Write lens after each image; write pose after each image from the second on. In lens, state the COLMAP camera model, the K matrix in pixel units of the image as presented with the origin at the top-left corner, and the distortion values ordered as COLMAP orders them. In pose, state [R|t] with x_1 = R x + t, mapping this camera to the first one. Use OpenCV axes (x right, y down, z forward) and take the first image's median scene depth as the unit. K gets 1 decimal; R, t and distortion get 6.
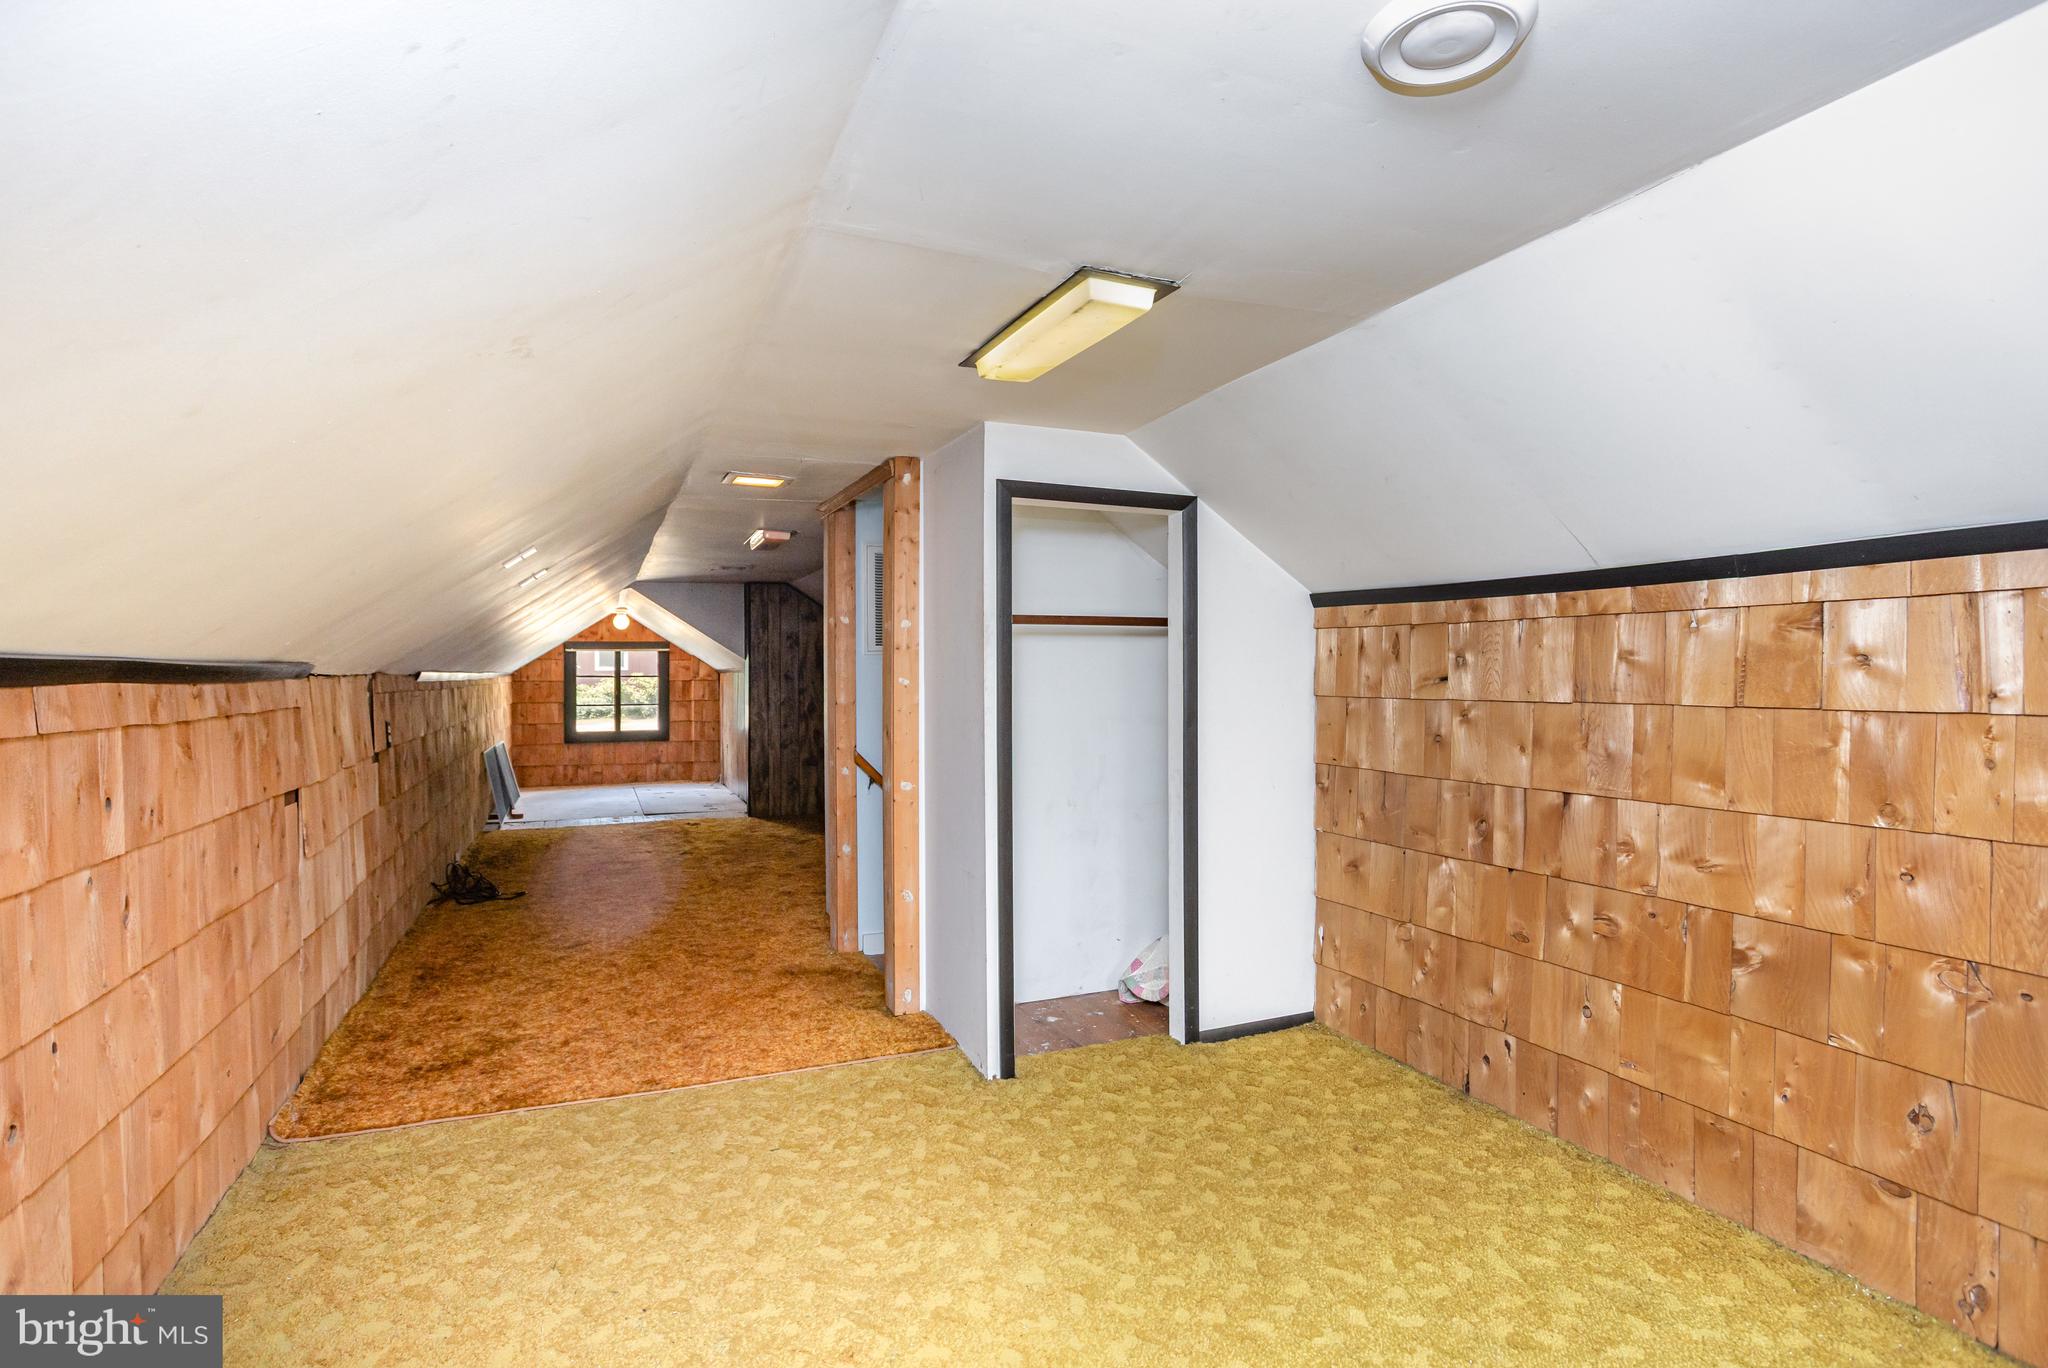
lens RADIAL K [[1093.7, 0, 1023.8], [0, 1093.7, 659.9], [0, 0, 1]] dist [-0.000862, -0.000171]
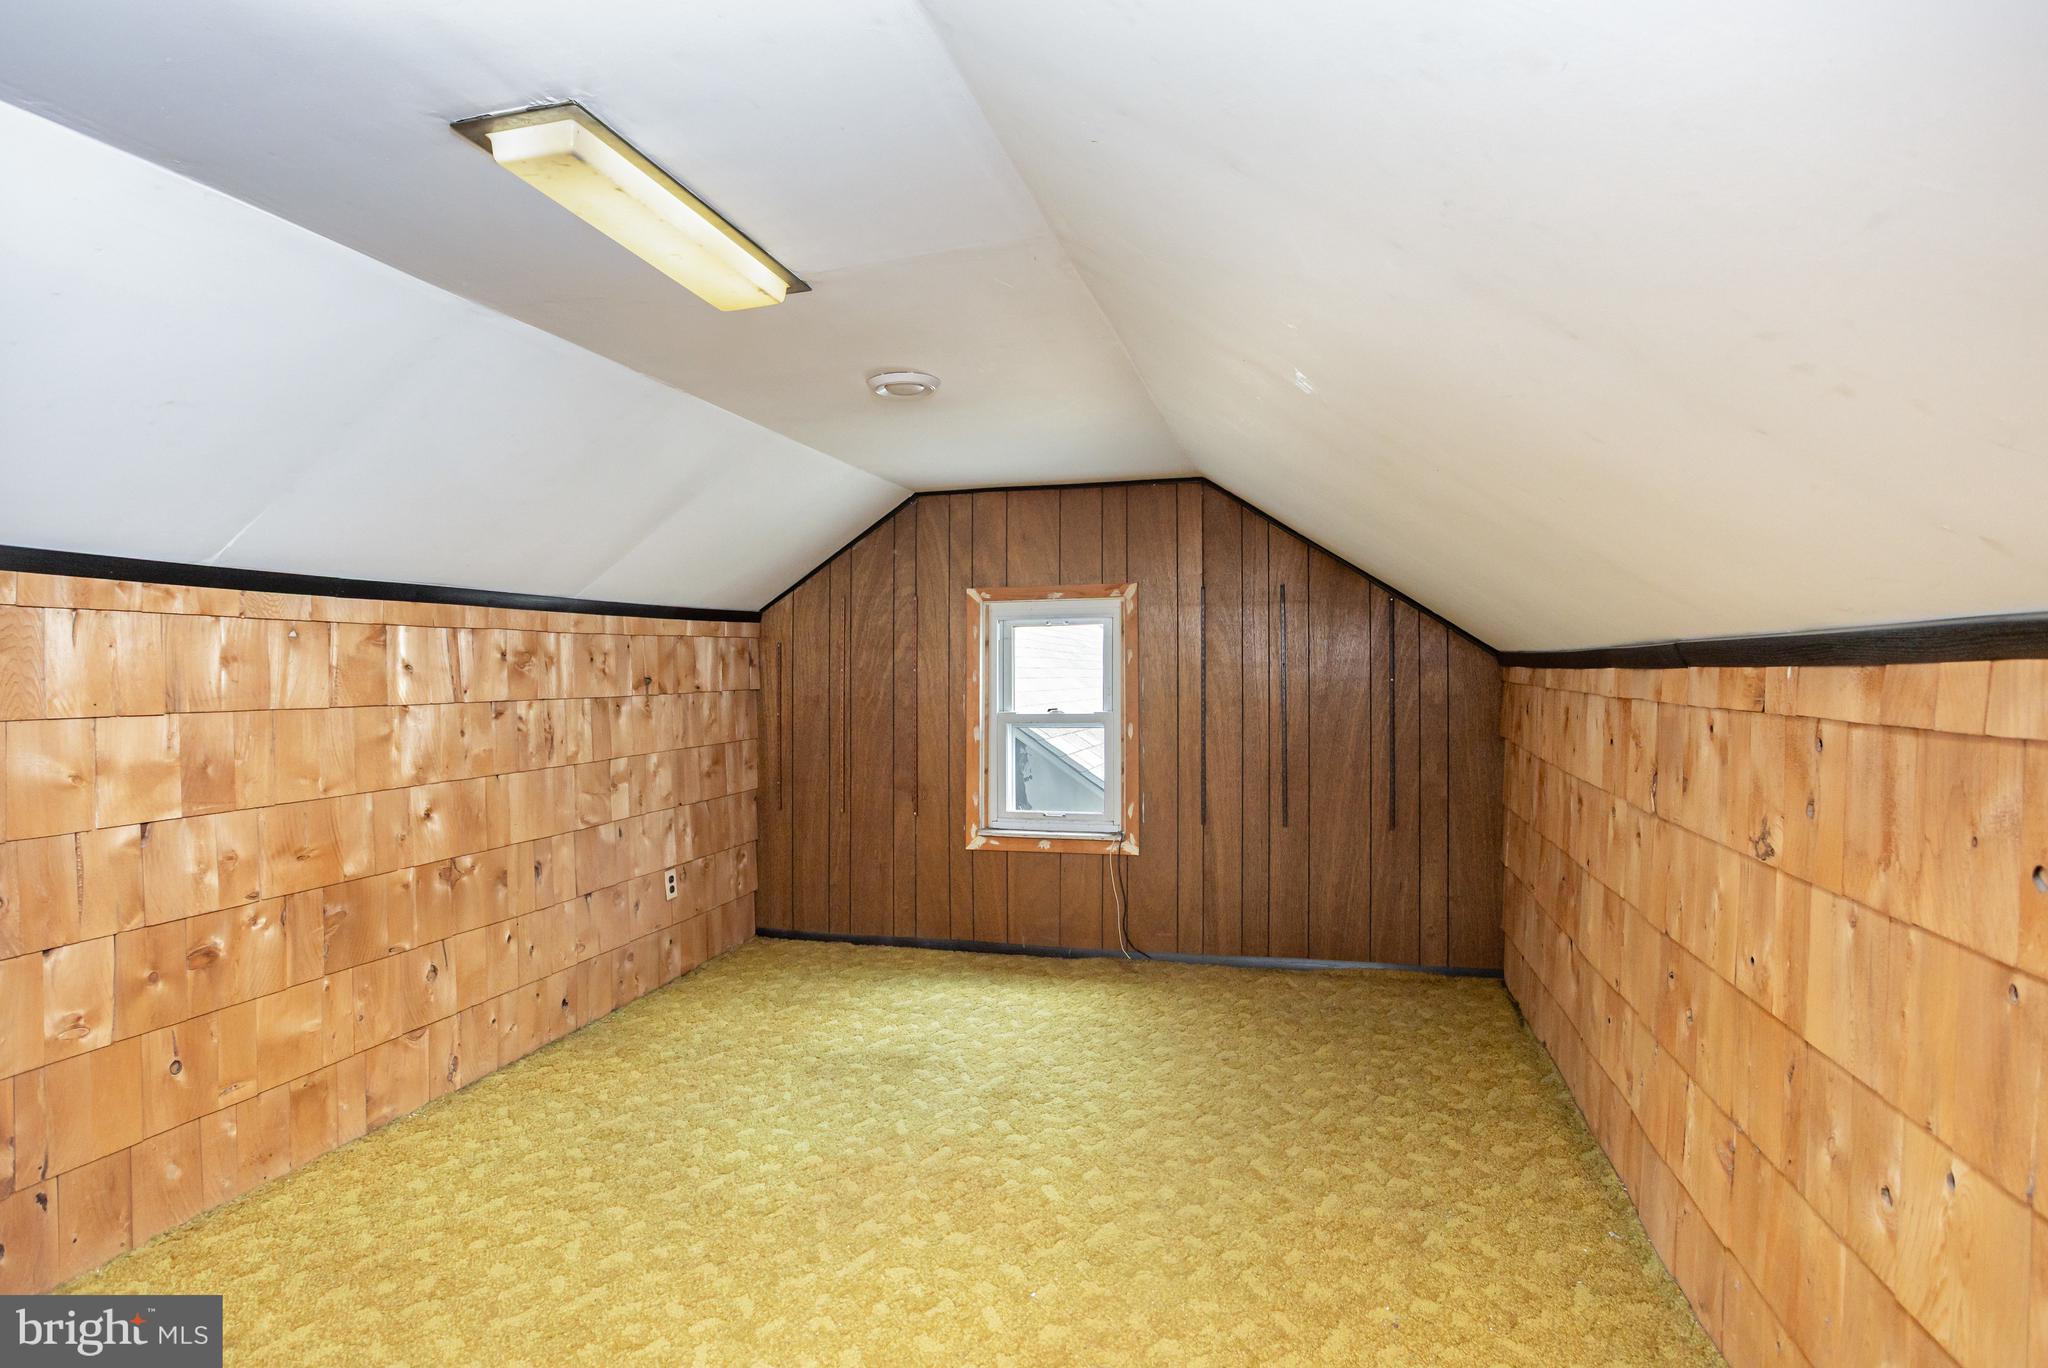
lens RADIAL K [[1088.6, 0, 1021.7], [0, 1088.6, 686.1], [0, 0, 1]] dist [-0.000295, -0.000001]
pose [[-0.797327, 0.005667, 0.603521, -0.656426], [0.008472, 0.999962, 0.001803, 0.024855], [-0.603488, 0.006551, -0.797345, 1.517780]]
